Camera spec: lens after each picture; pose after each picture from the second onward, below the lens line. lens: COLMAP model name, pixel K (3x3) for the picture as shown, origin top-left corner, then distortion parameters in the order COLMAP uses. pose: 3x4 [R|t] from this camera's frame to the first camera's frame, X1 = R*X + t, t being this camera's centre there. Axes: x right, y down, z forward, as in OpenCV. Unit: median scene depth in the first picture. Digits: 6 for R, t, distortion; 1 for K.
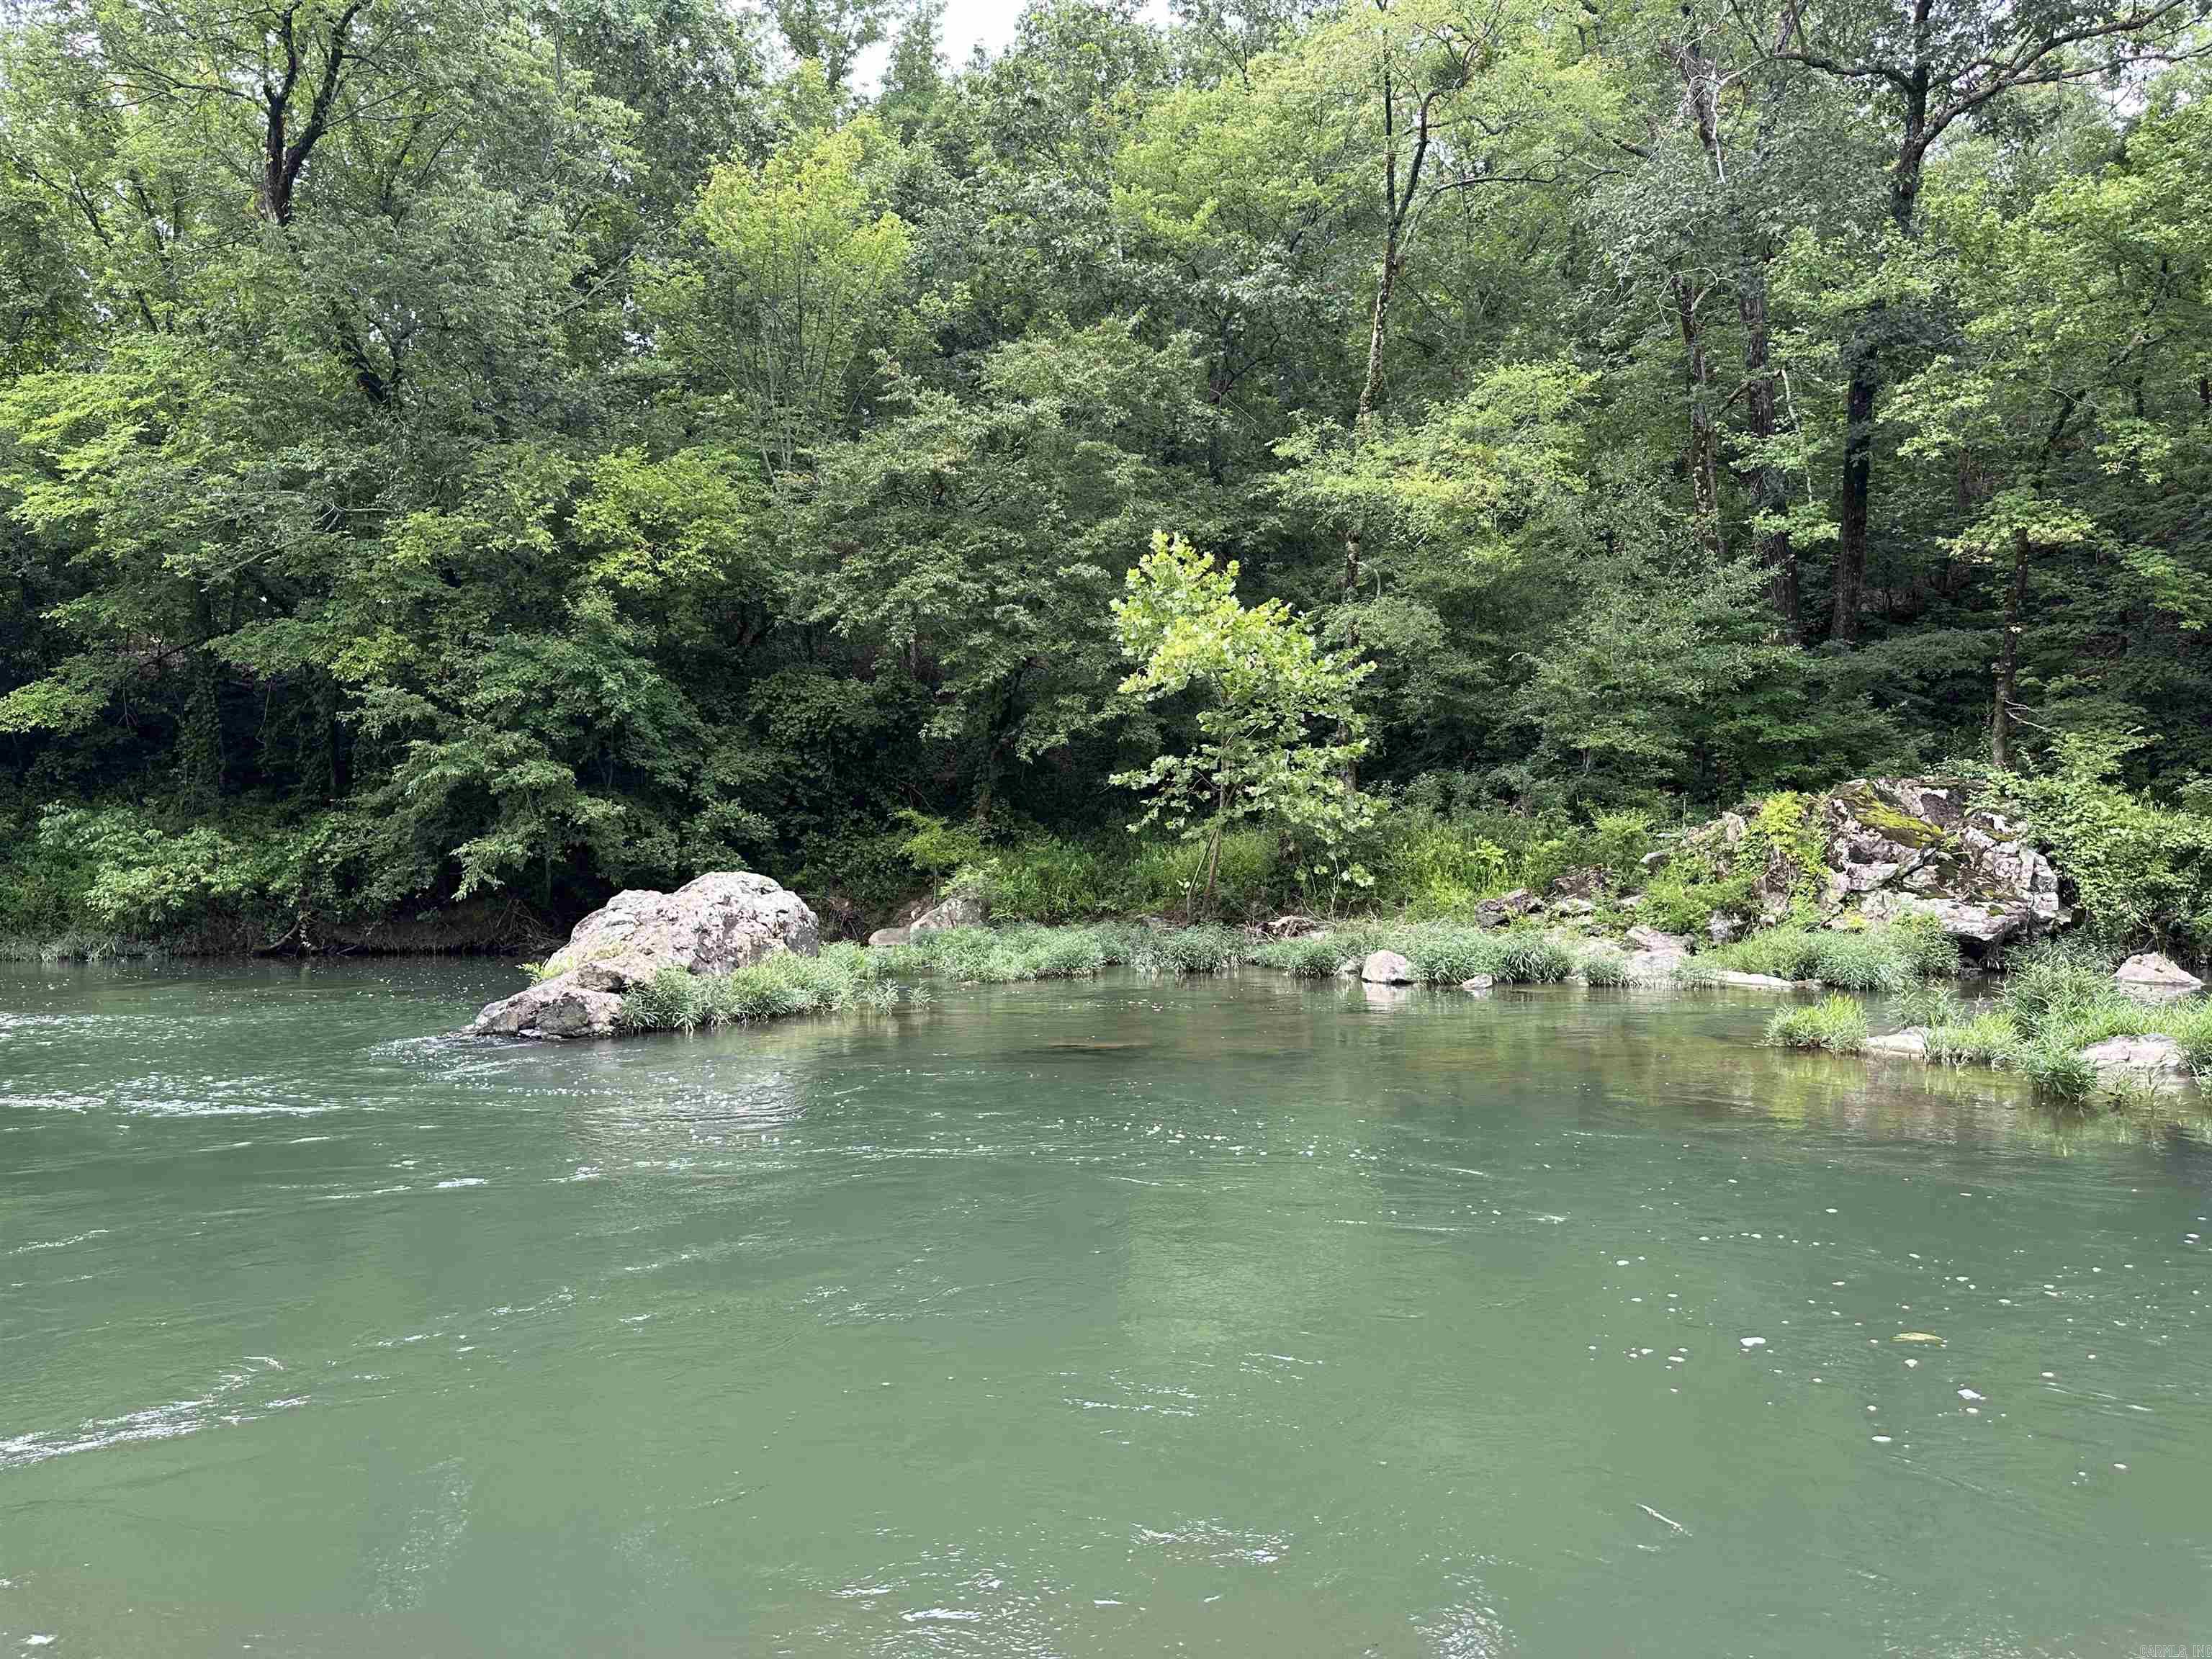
lens RADIAL K [[1563.9, 0, 1106.0], [0, 1563.9, 829.5], [0, 0, 1]] dist [0.101053, -0.151387]
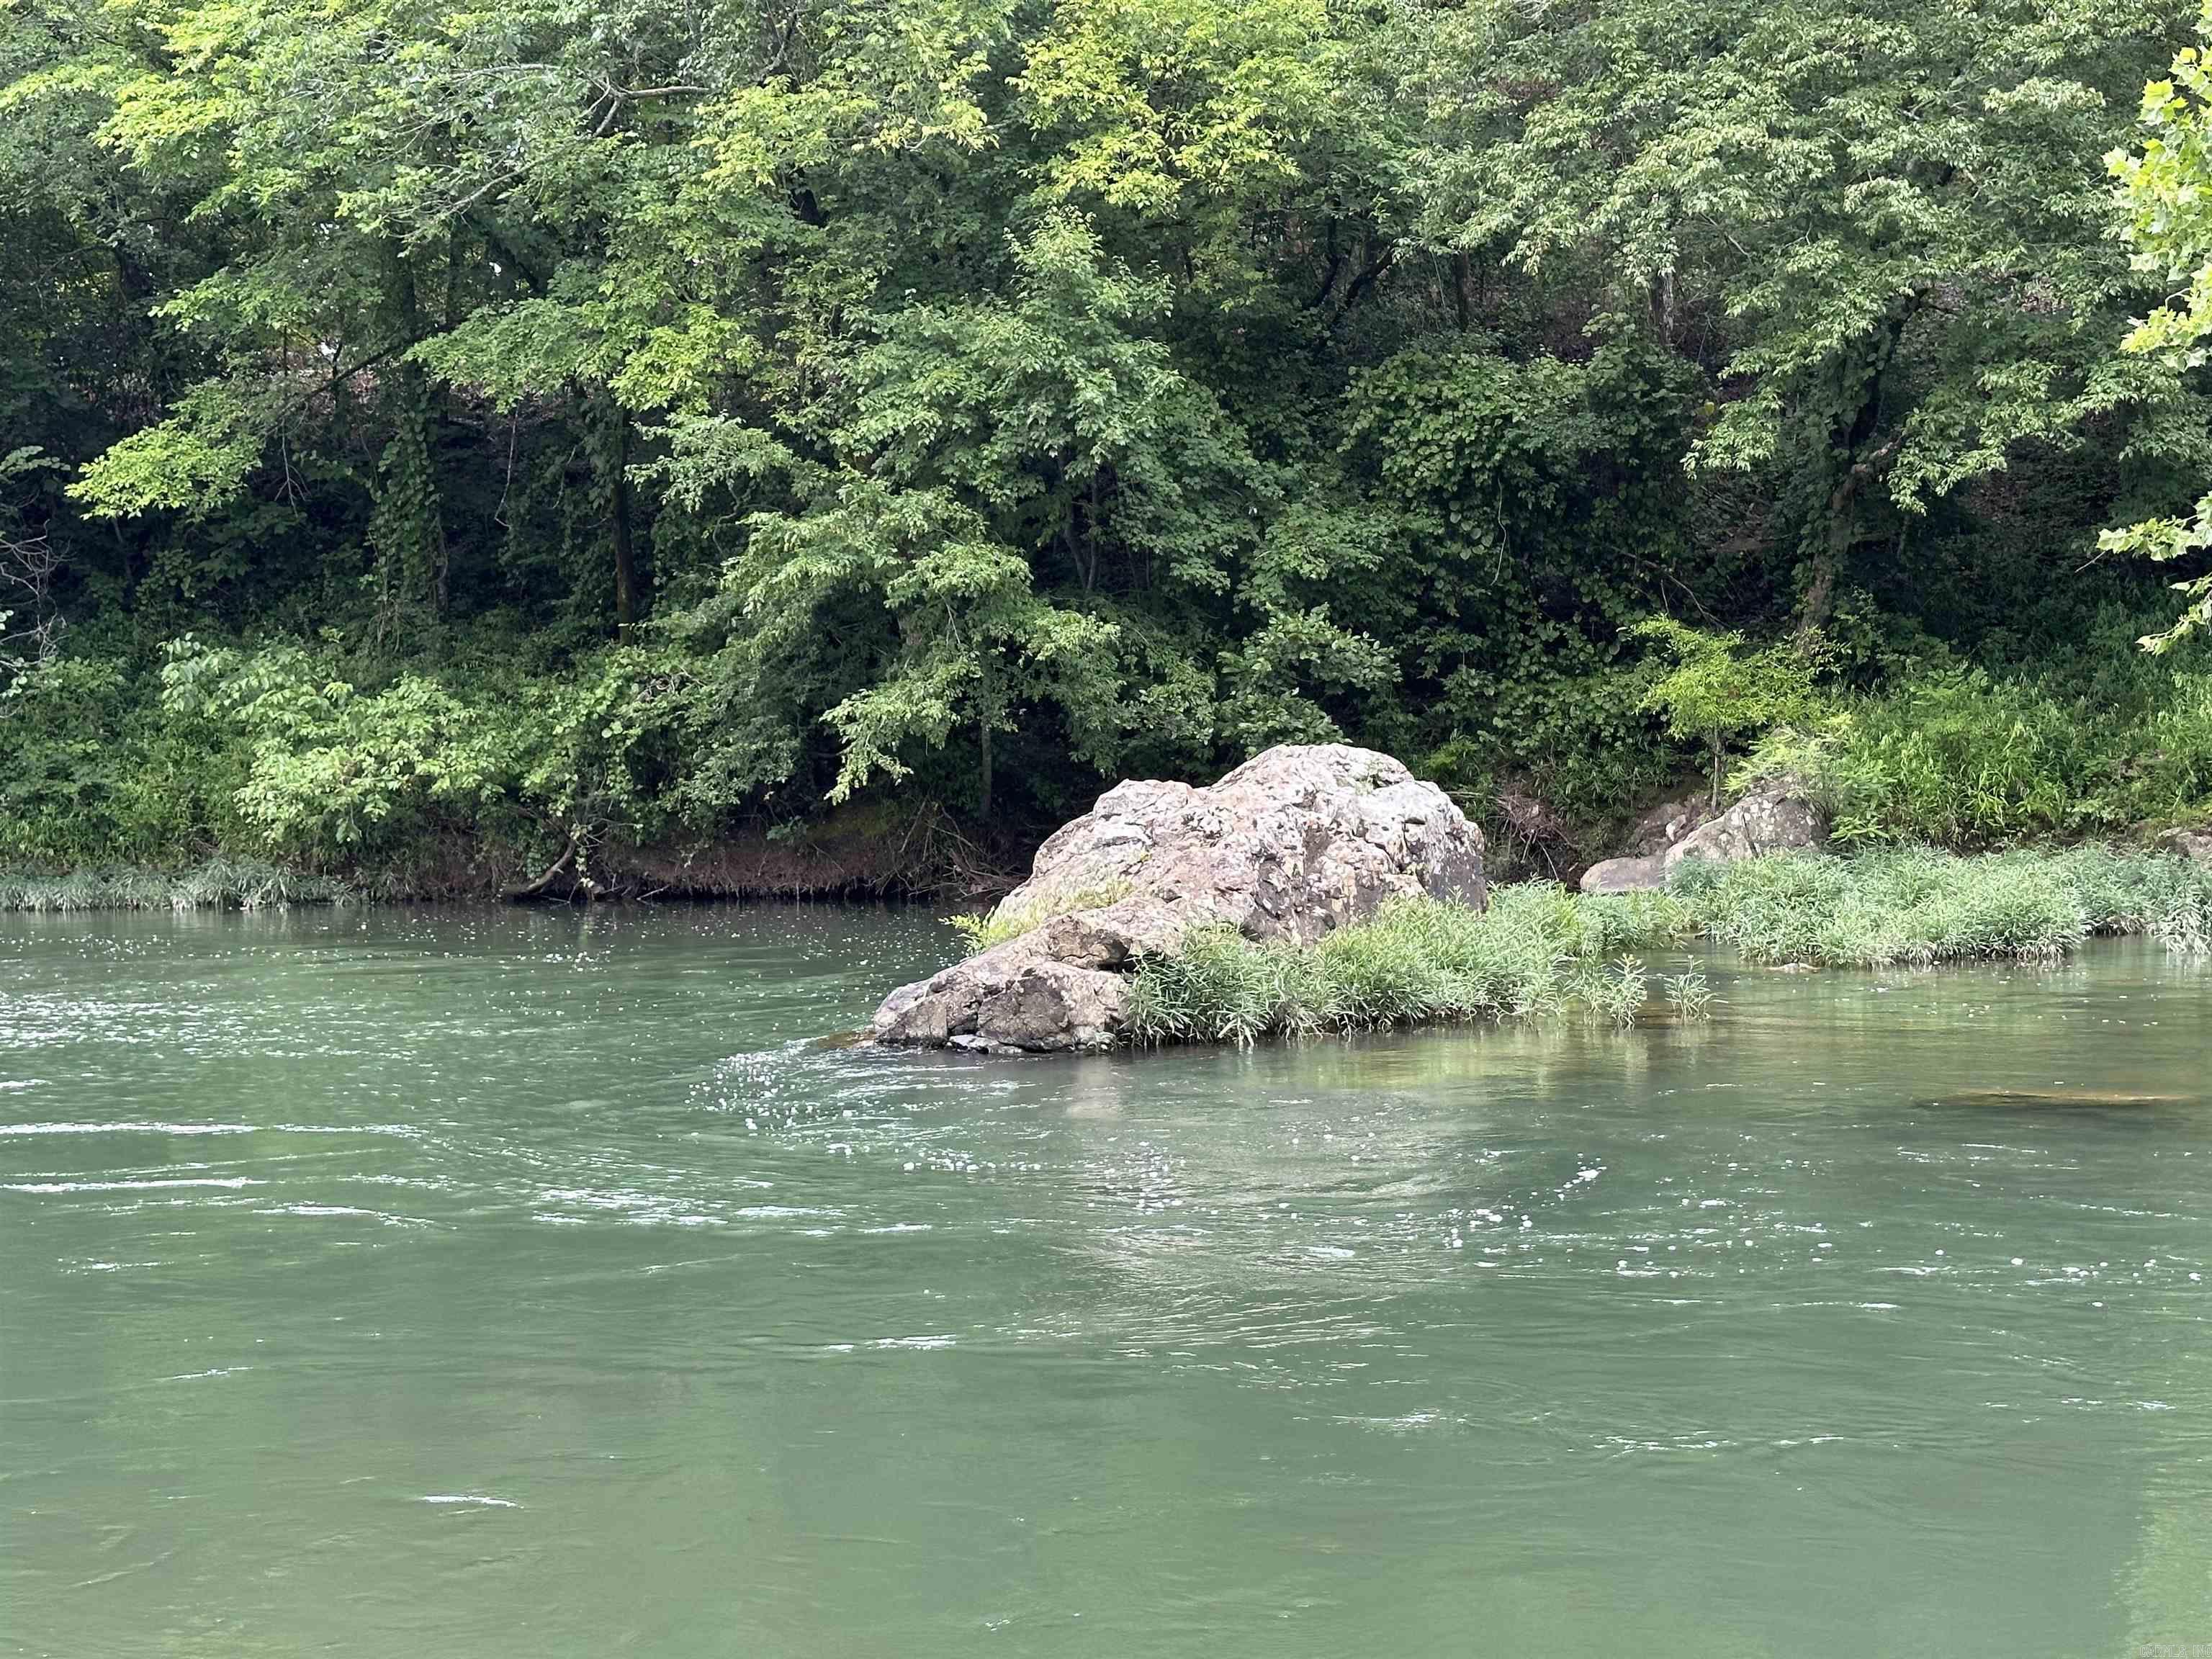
lens RADIAL K [[3120.2, 0, 1059.8], [0, 3120.2, 840.2], [0, 0, 1]] dist [0.227361, -0.492104]
pose [[0.951115, -0.000524, -0.308837, 0.000420], [0.018059, 0.998382, 0.053922, 0.000511], [0.308309, -0.056864, 0.949585, -0.007929]]
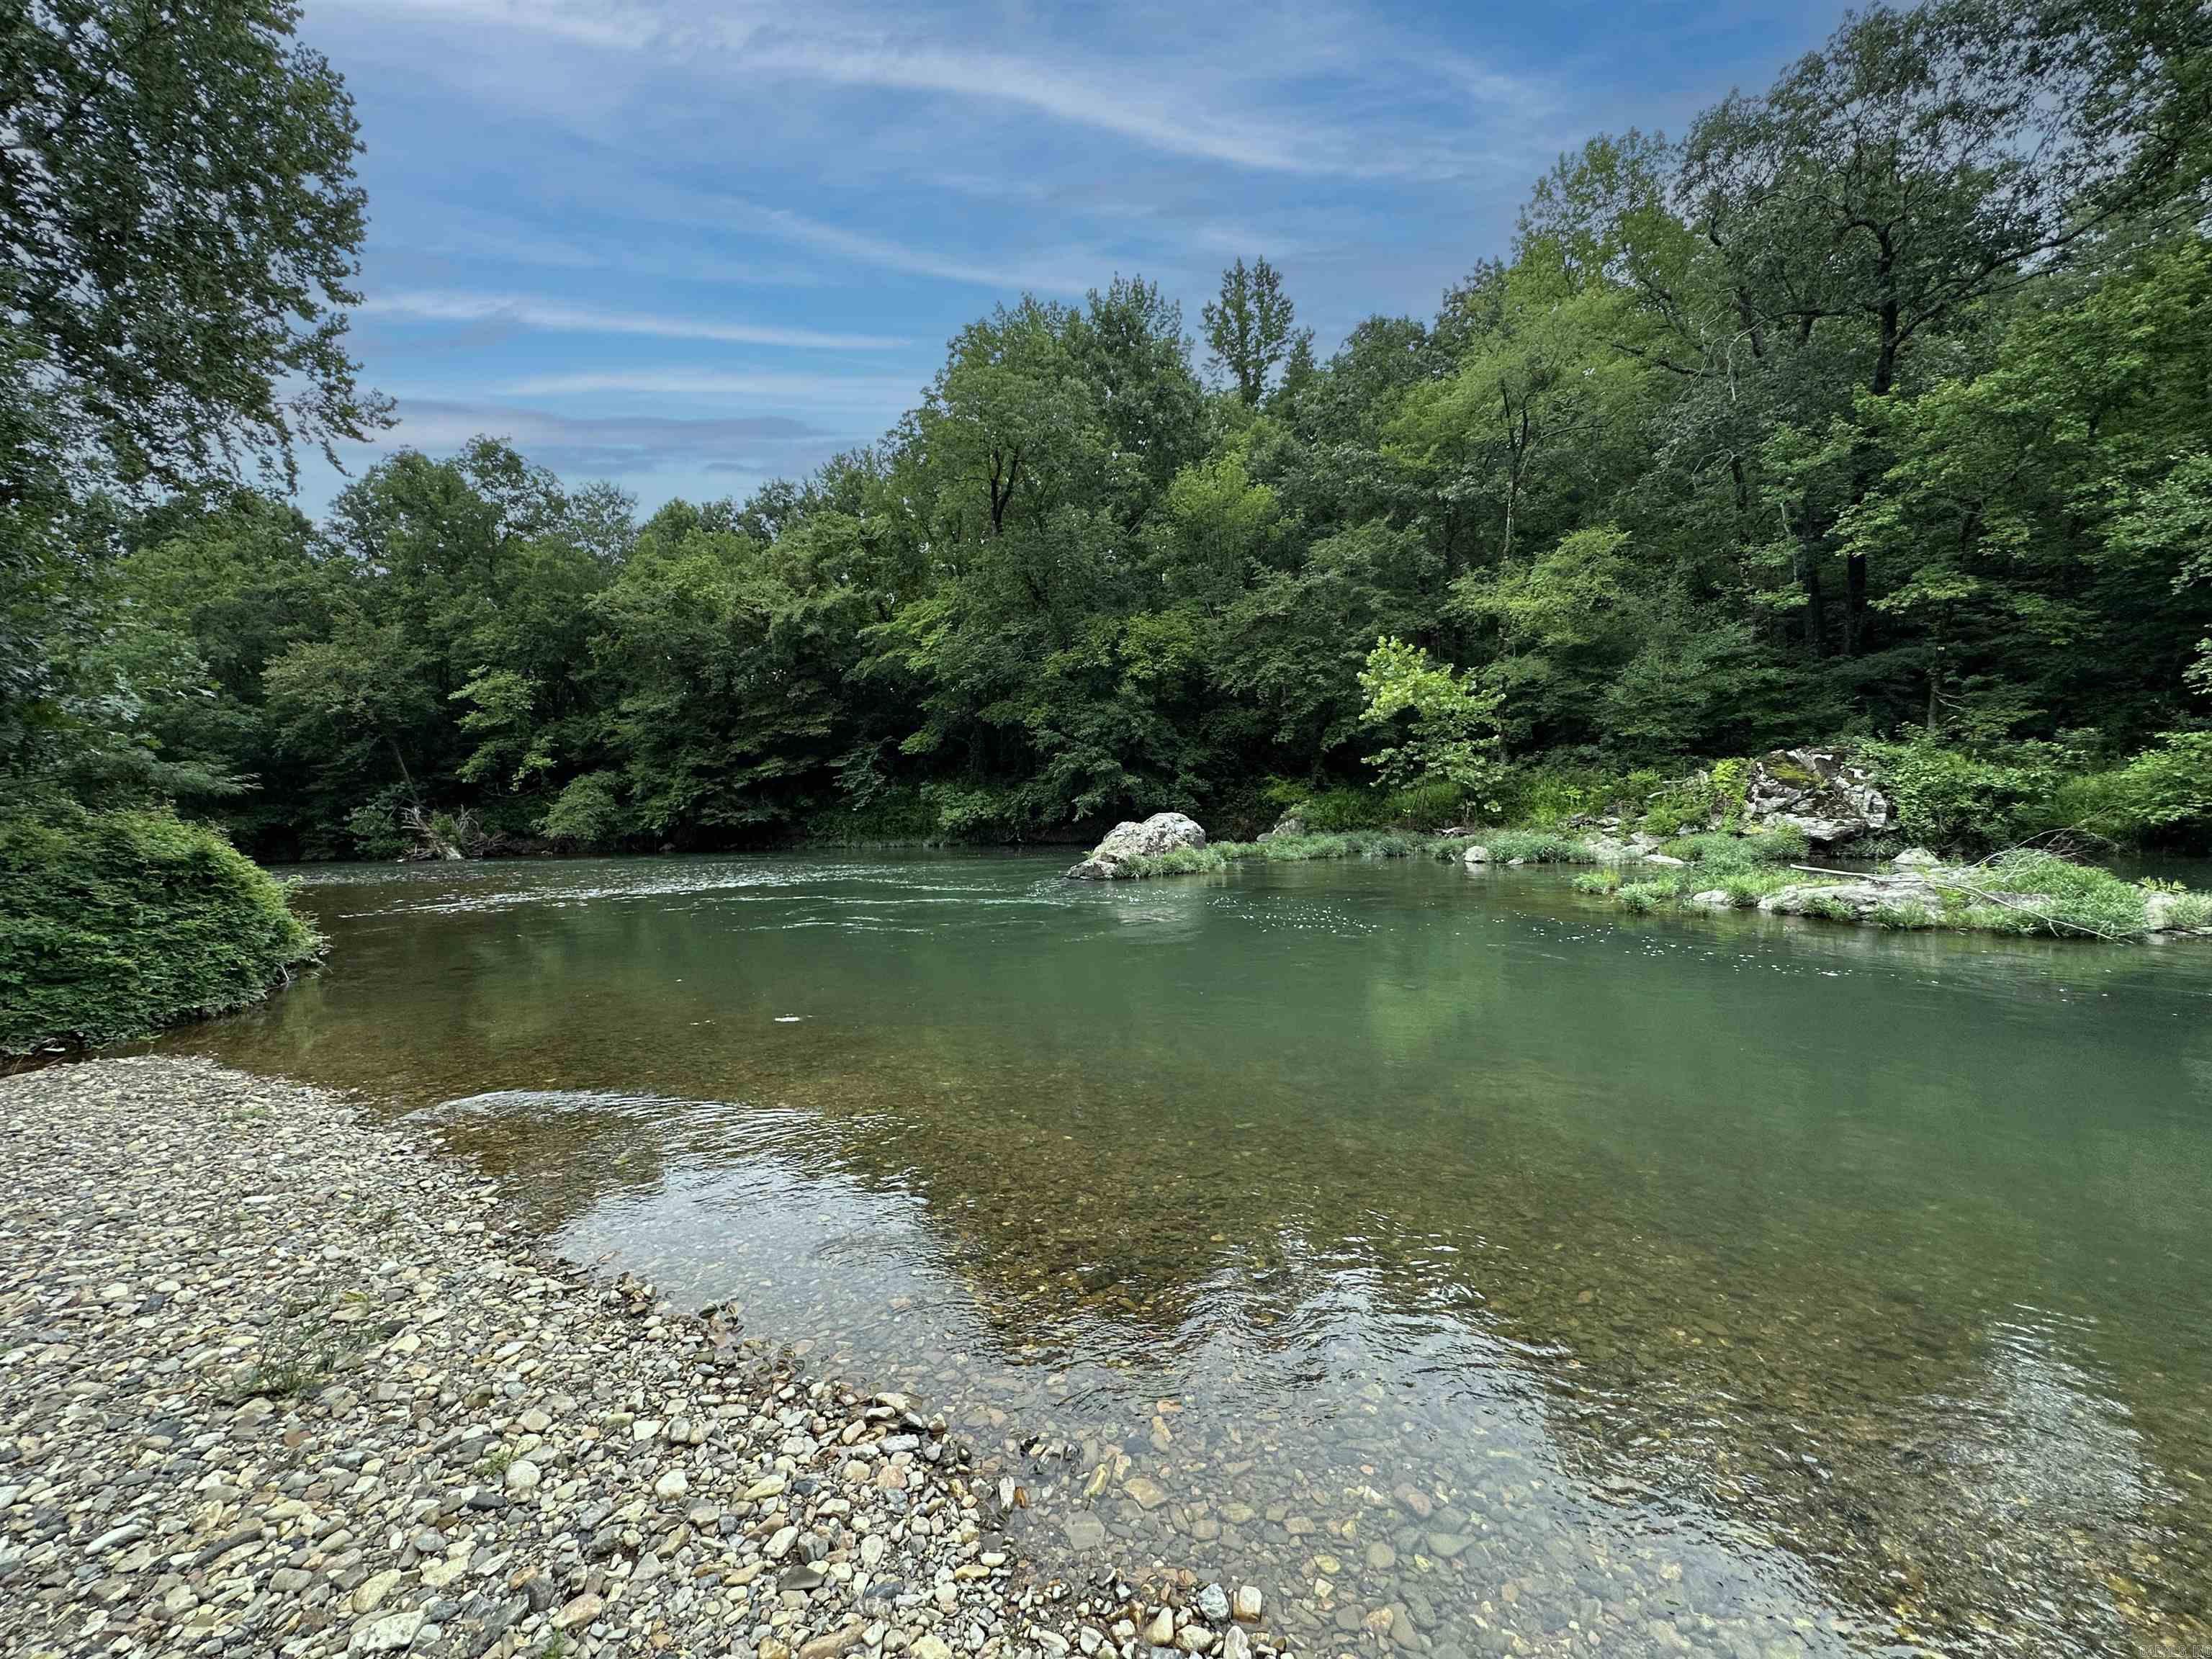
lens RADIAL K [[888.6, 0, 1106.0], [0, 888.6, 829.5], [0, 0, 1]] dist [-0.004873, 0.000802]
pose [[0.928220, -0.005161, -0.371996, 0.115292], [0.030034, 0.997680, 0.061100, -0.021808], [0.370818, -0.067887, 0.926221, -0.185989]]
